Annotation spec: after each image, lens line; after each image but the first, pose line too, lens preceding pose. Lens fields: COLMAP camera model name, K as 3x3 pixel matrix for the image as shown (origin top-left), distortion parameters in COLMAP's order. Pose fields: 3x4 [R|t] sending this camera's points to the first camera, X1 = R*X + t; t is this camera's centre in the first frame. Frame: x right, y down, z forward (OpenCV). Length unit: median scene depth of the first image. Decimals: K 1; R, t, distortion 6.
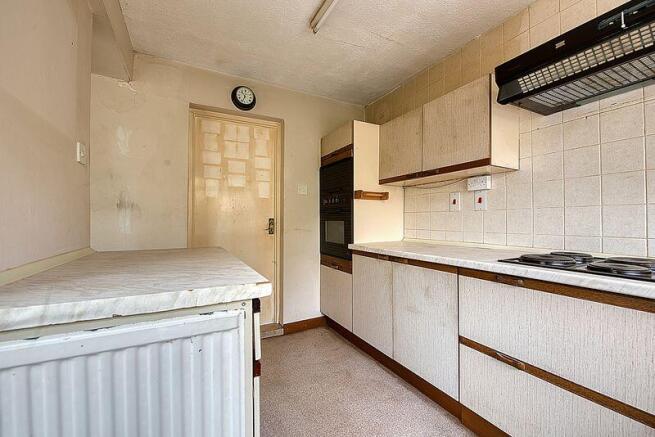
lens RADIAL K [[271.3, 0, 327.5], [0, 271.3, 218.5], [0, 0, 1]] dist [-0.017235, -0.000053]
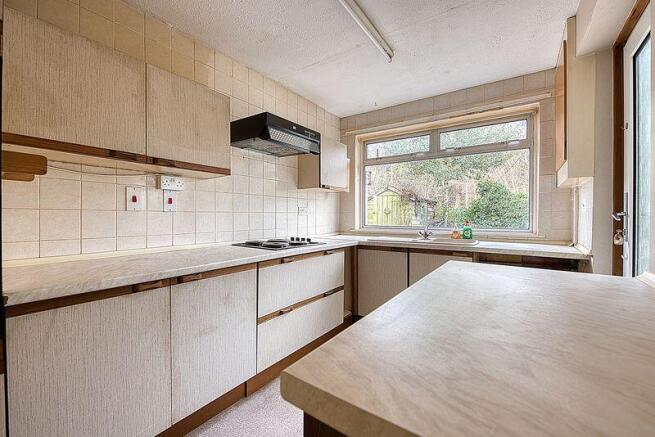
lens RADIAL K [[271.3, 0, 327.5], [0, 271.3, 218.5], [0, 0, 1]] dist [-0.017235, -0.000053]
pose [[-0.463060, -0.011826, 0.886248, -0.529487], [-0.008351, 0.999925, 0.008980, -0.018391], [-0.886288, -0.003243, -0.463123, 0.950885]]
